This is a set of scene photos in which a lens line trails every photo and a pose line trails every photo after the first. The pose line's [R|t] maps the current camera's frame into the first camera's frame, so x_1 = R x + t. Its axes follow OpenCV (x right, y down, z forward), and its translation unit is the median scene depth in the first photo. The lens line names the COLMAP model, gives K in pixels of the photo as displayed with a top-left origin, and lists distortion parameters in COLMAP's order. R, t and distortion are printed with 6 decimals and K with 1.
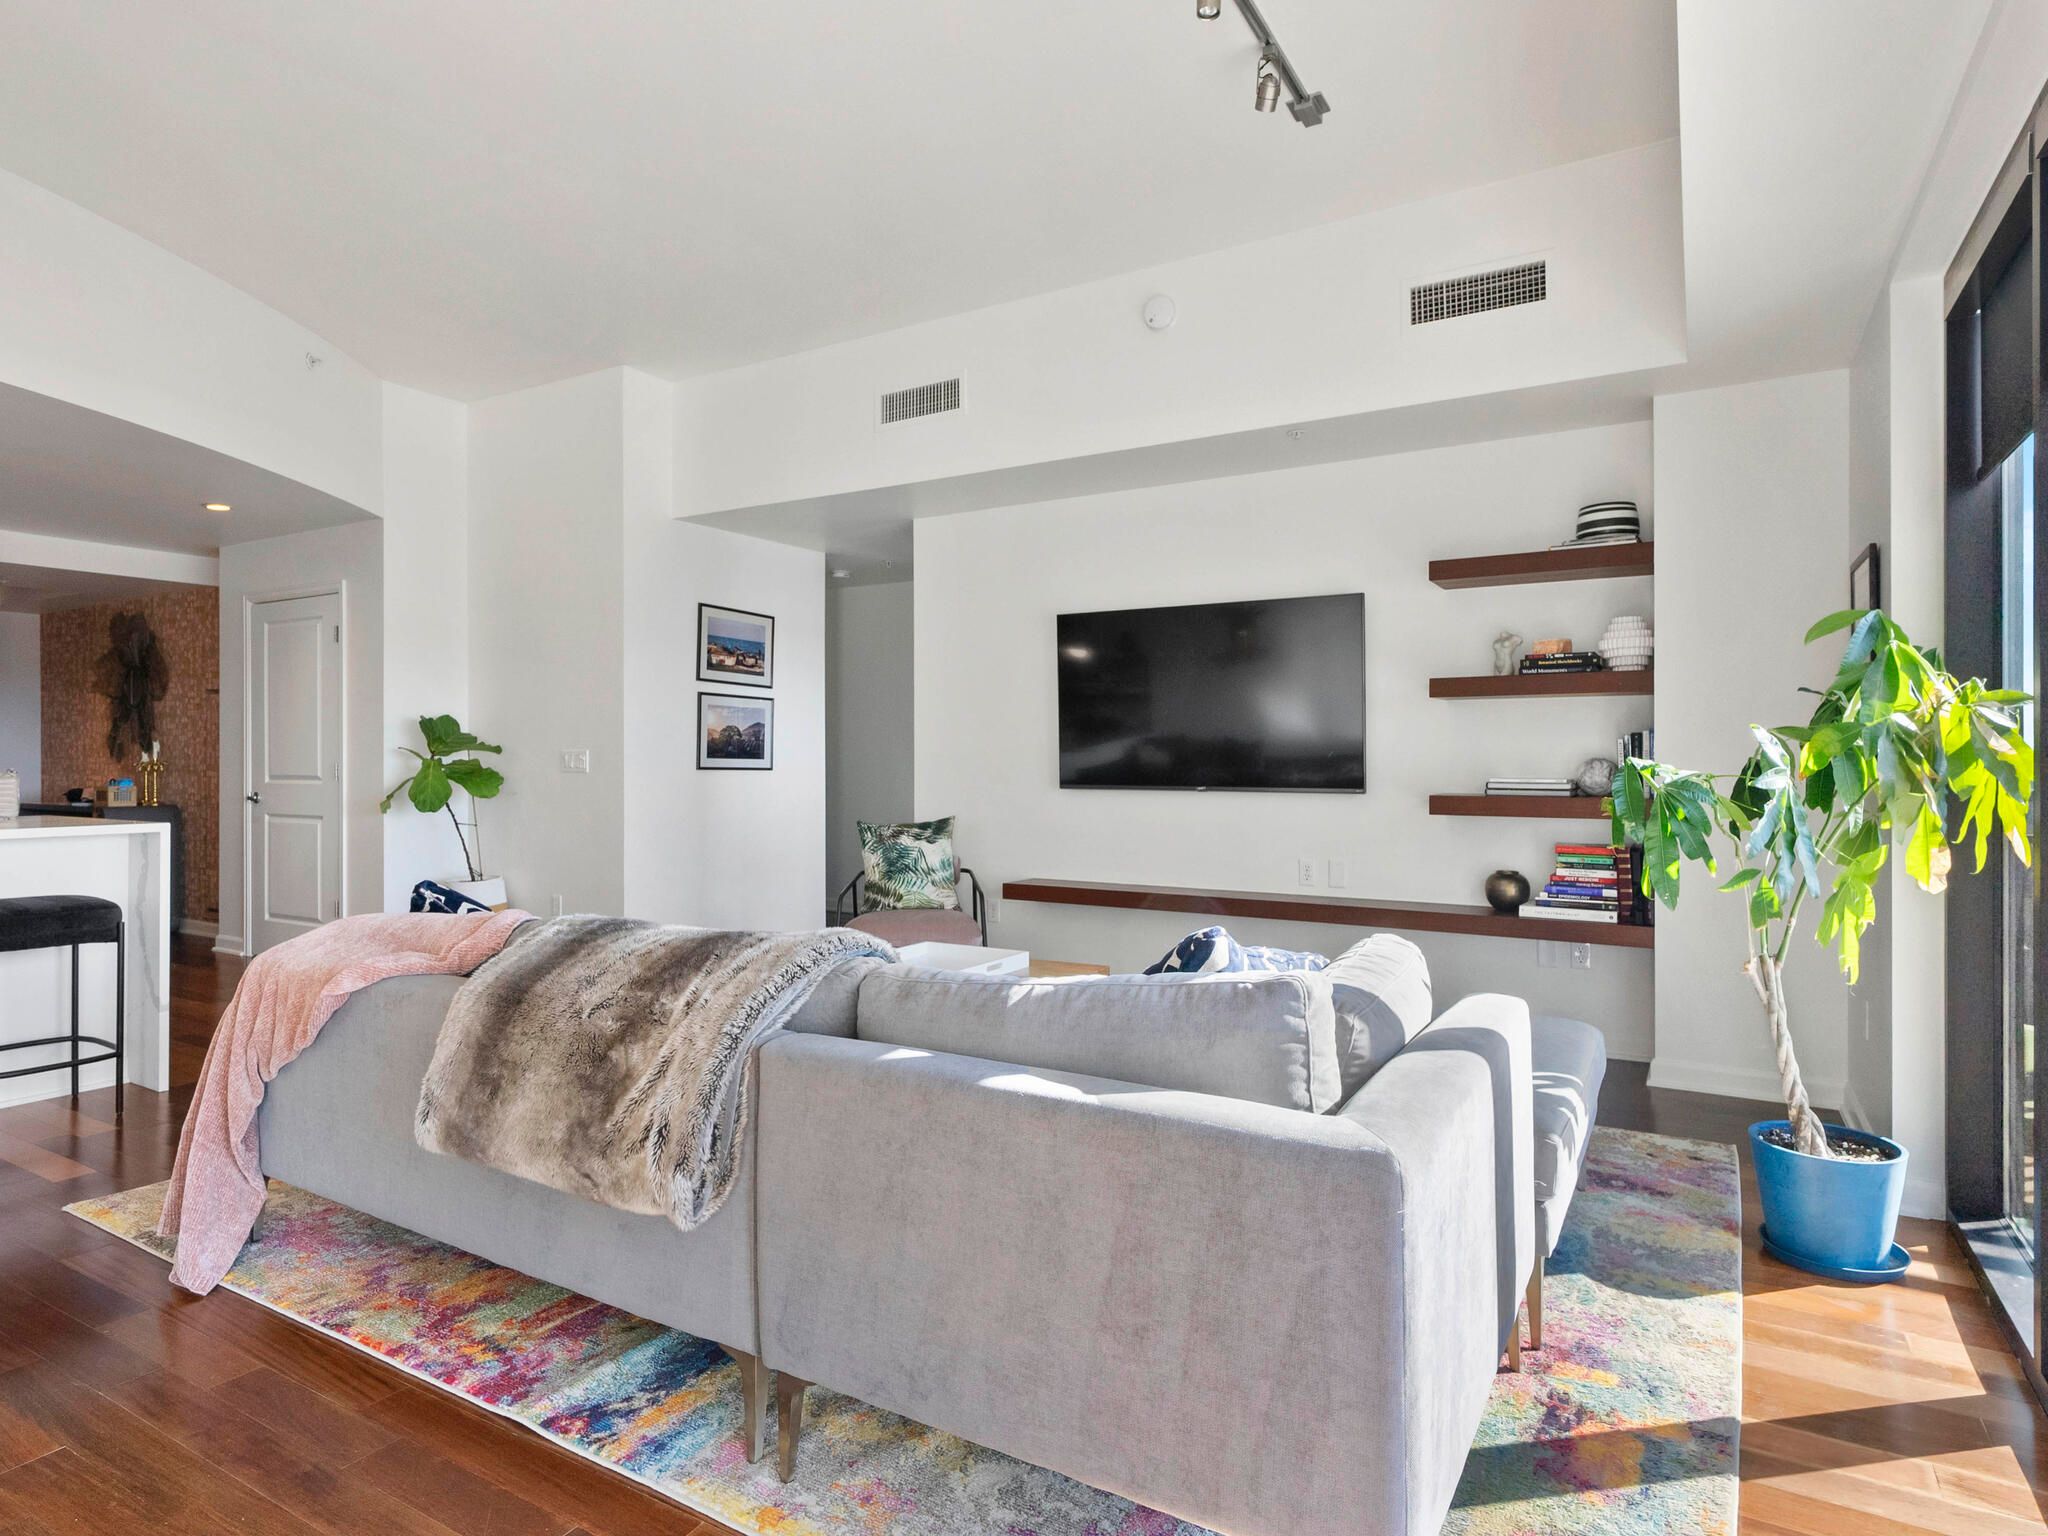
lens RADIAL K [[1147.2, 0, 1018.6], [0, 1147.2, 757.5], [0, 0, 1]] dist [0.003058, 0.001002]
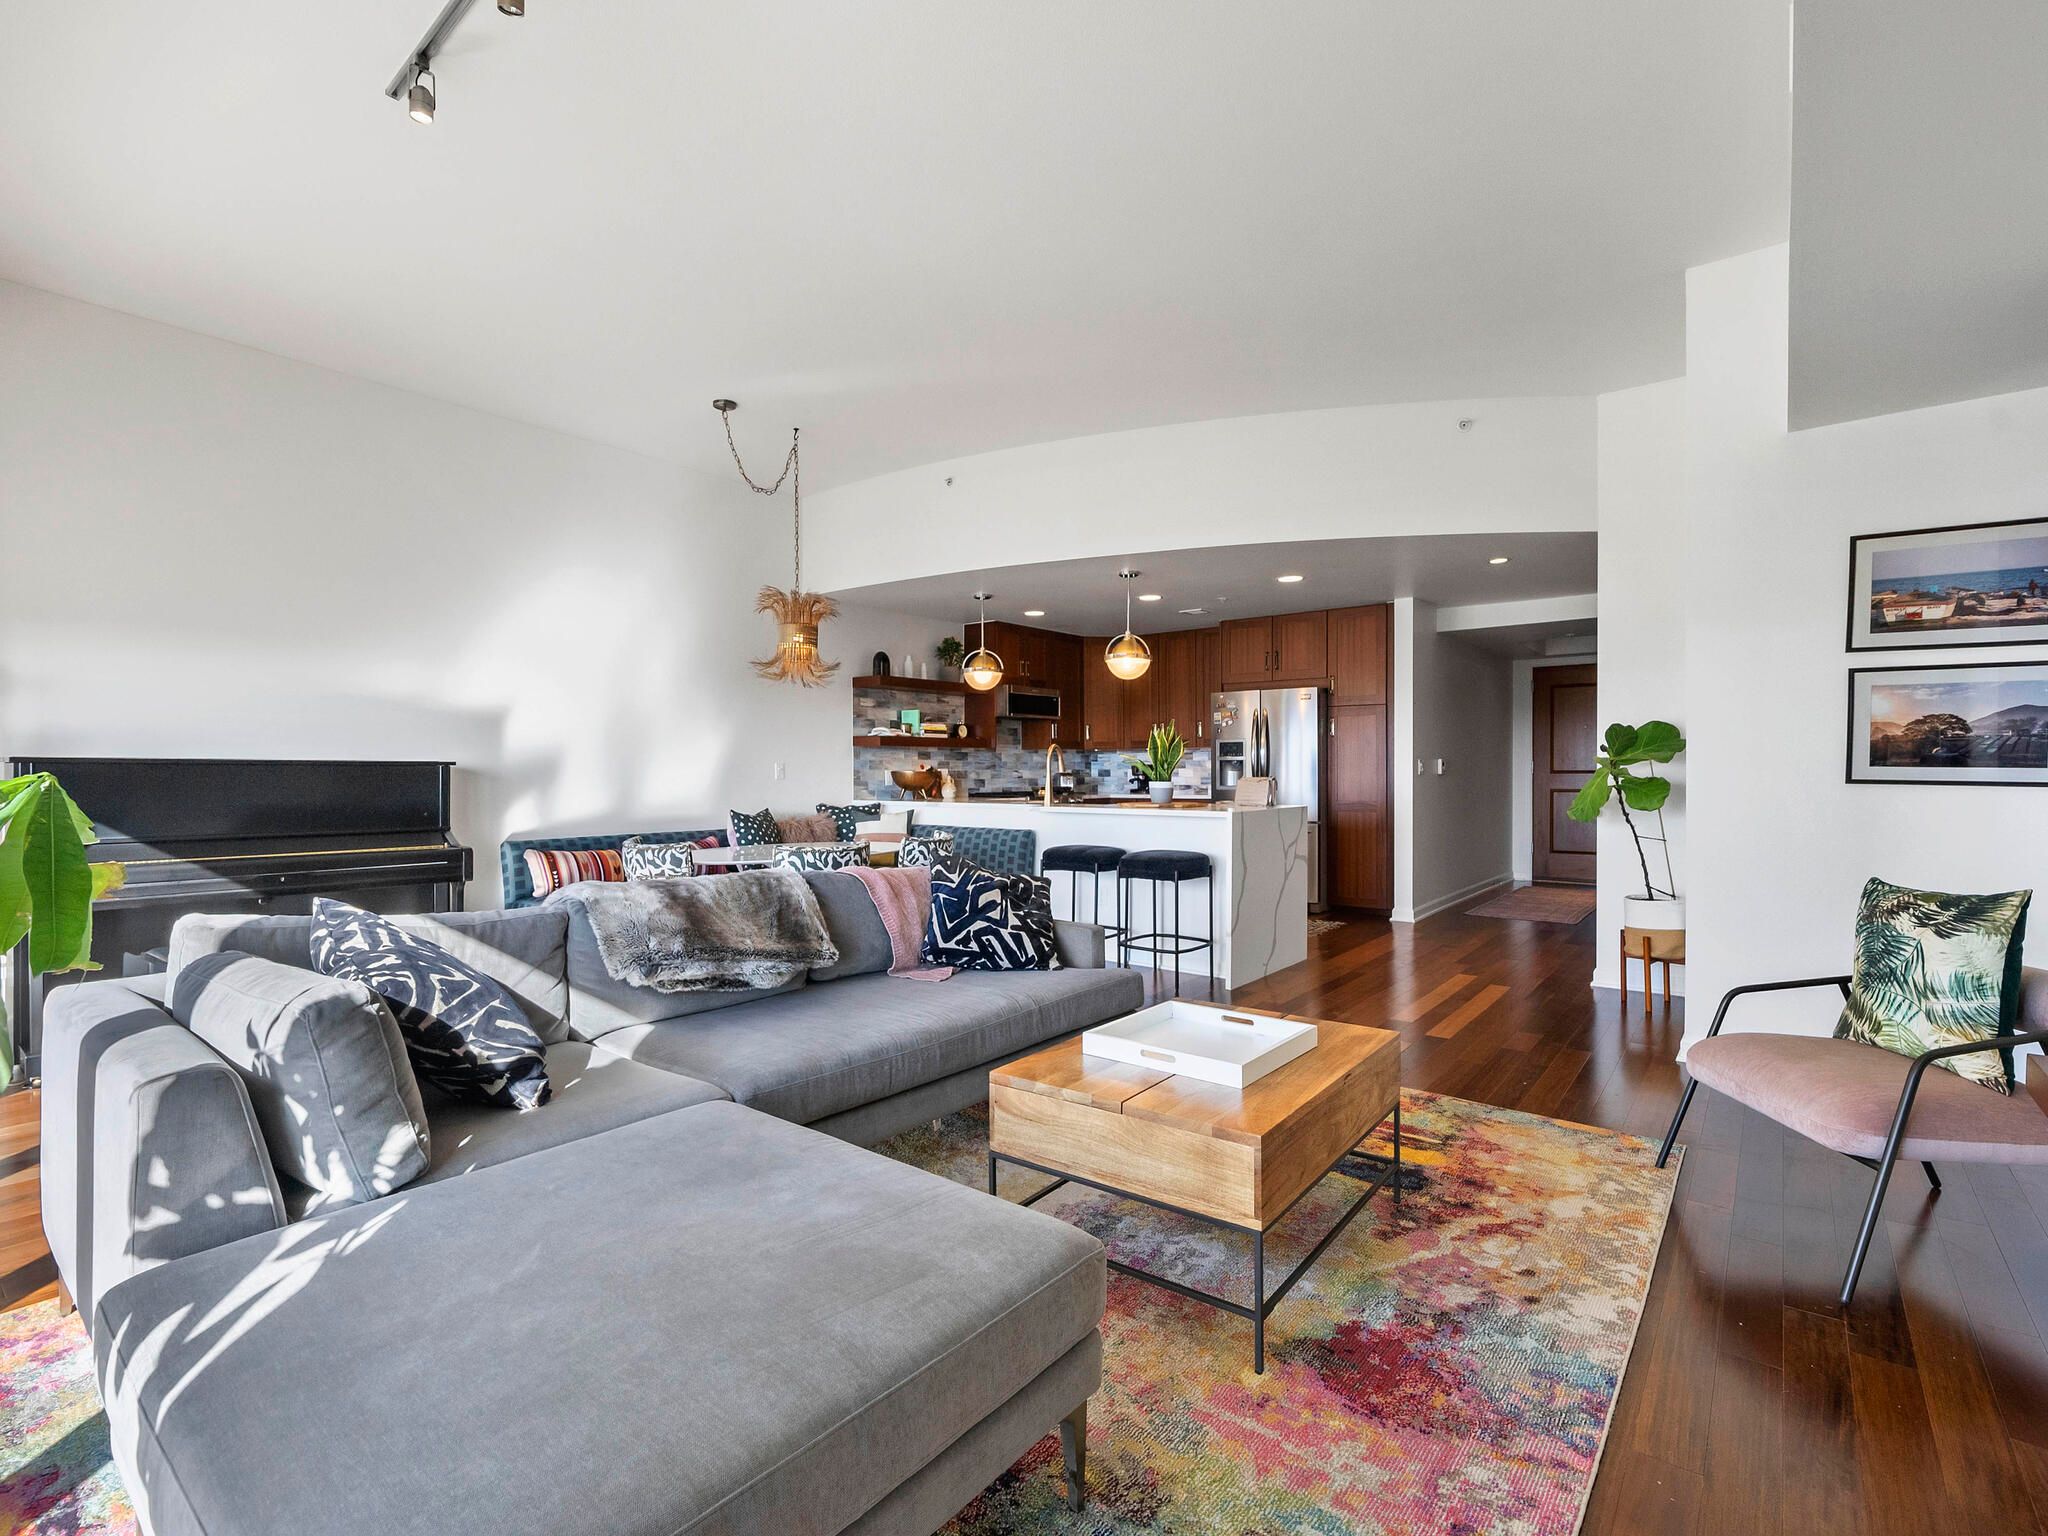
lens RADIAL K [[955.1, 0, 1012.3], [0, 955.1, 777.6], [0, 0, 1]] dist [-0.004399, -0.000350]
pose [[-0.139651, 0.009605, -0.990154, 0.390127], [0.004298, 0.999949, 0.009094, 0.000010], [0.990191, -0.002986, -0.139686, 0.659285]]
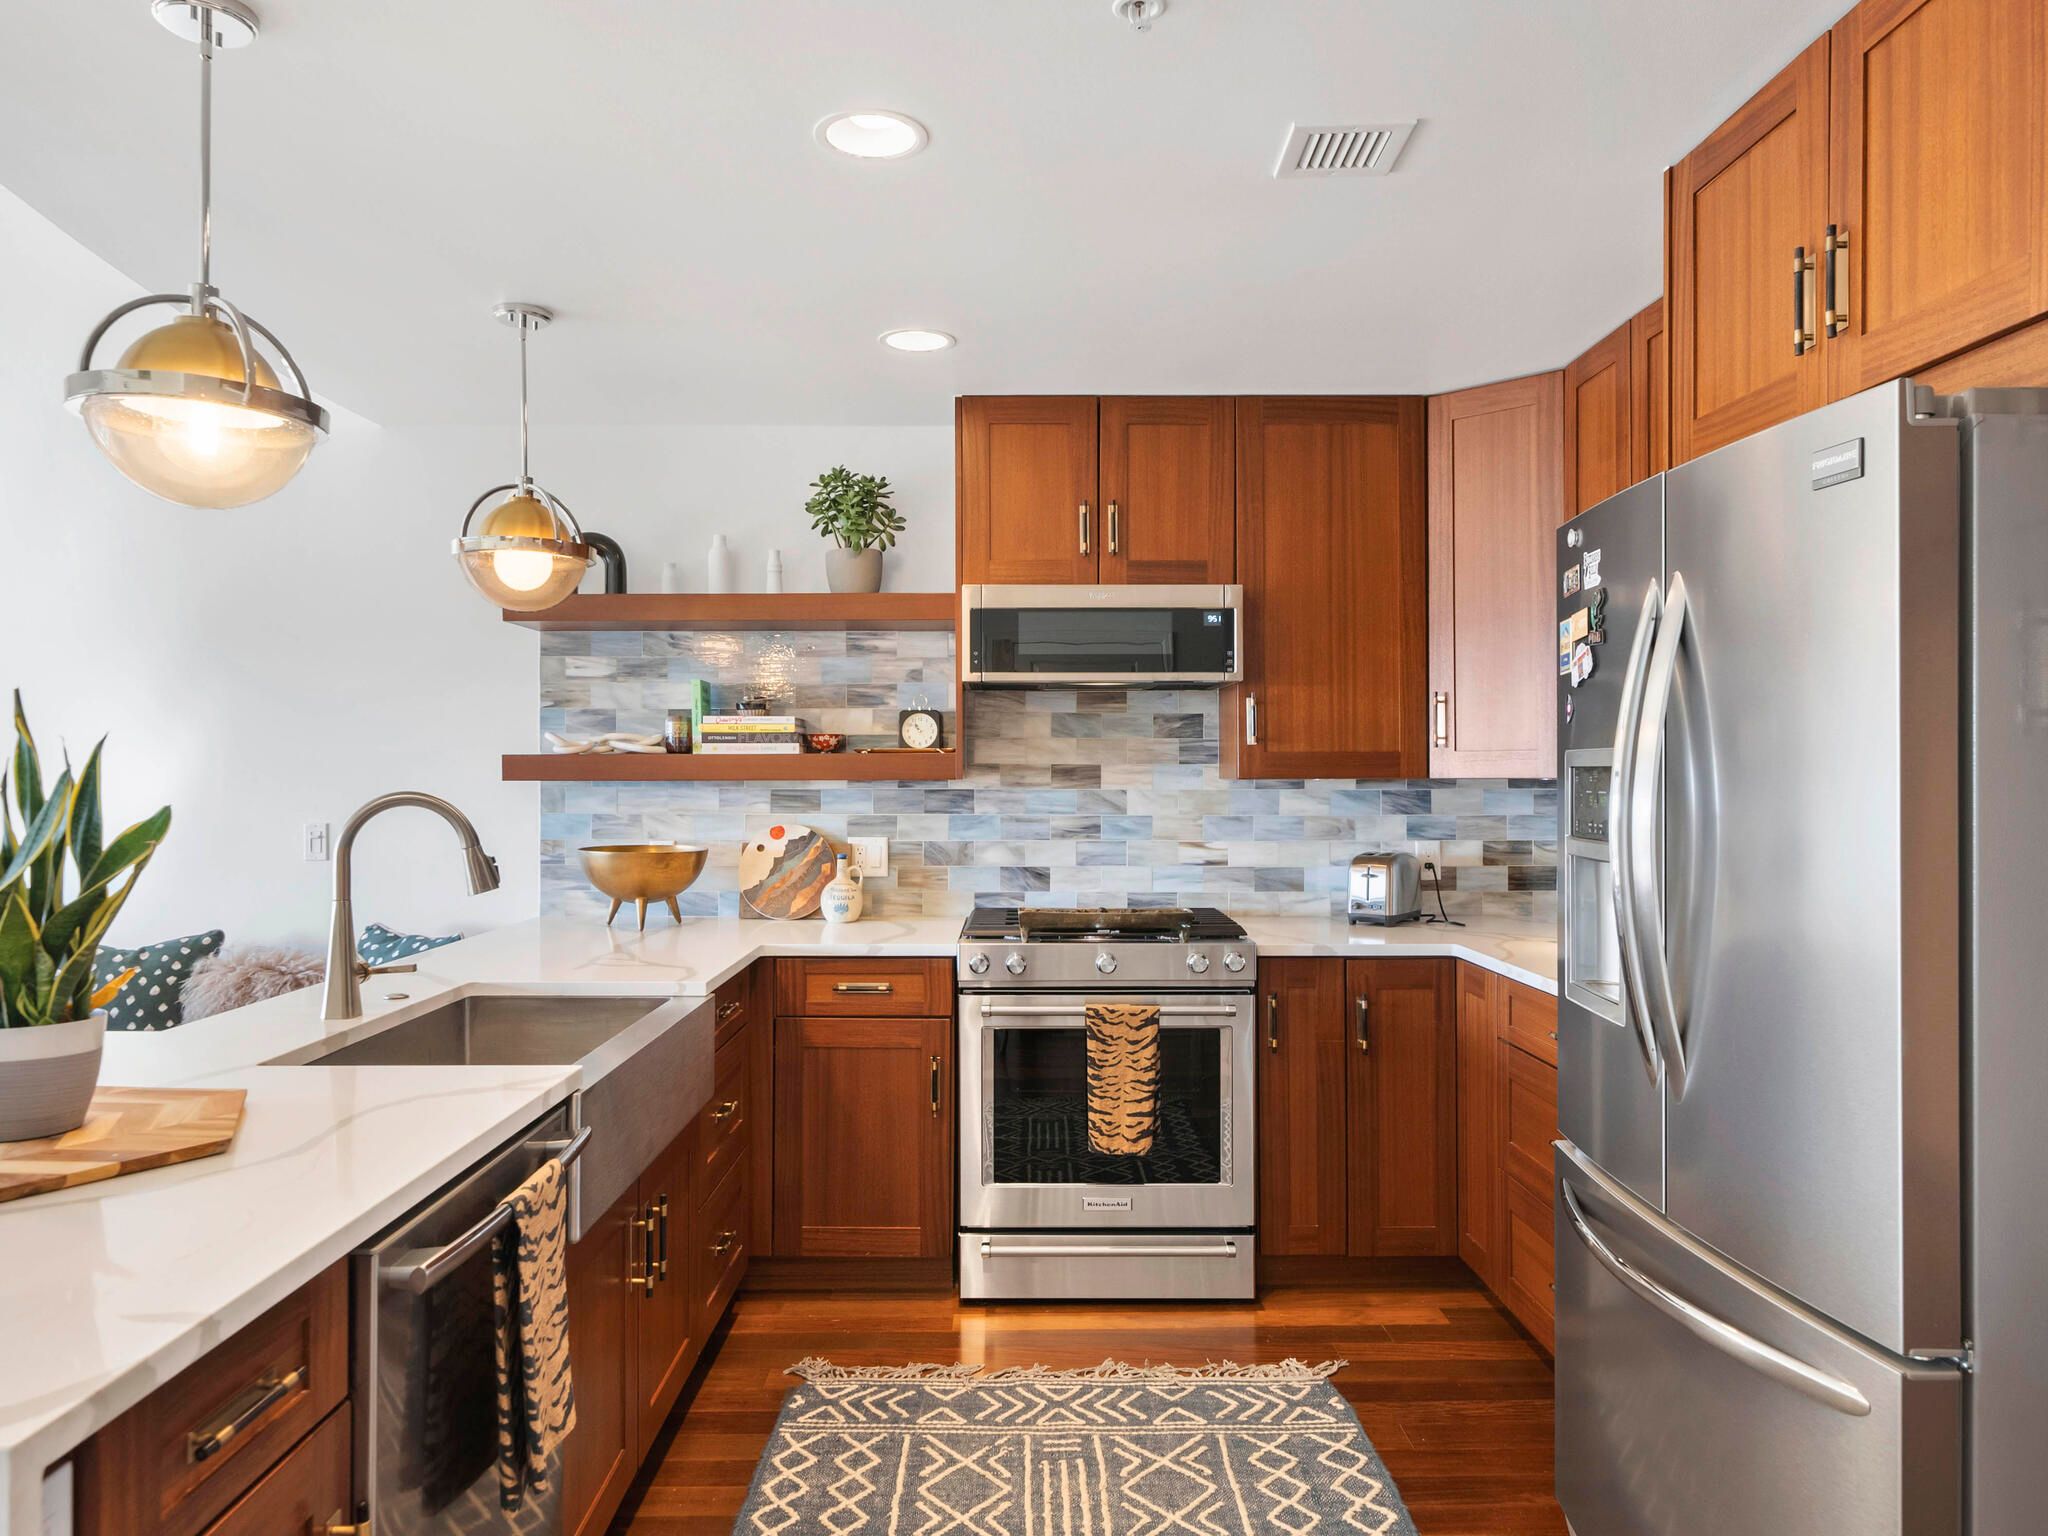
lens RADIAL K [[1377.1, 0, 1016.7], [0, 1377.1, 777.7], [0, 0, 1]] dist [0.003244, 0.000658]
pose [[-0.854887, 0.004338, -0.518796, -0.719620], [0.000770, 0.999975, 0.007093, -0.038548], [0.518813, 0.005665, -0.854869, 1.040488]]
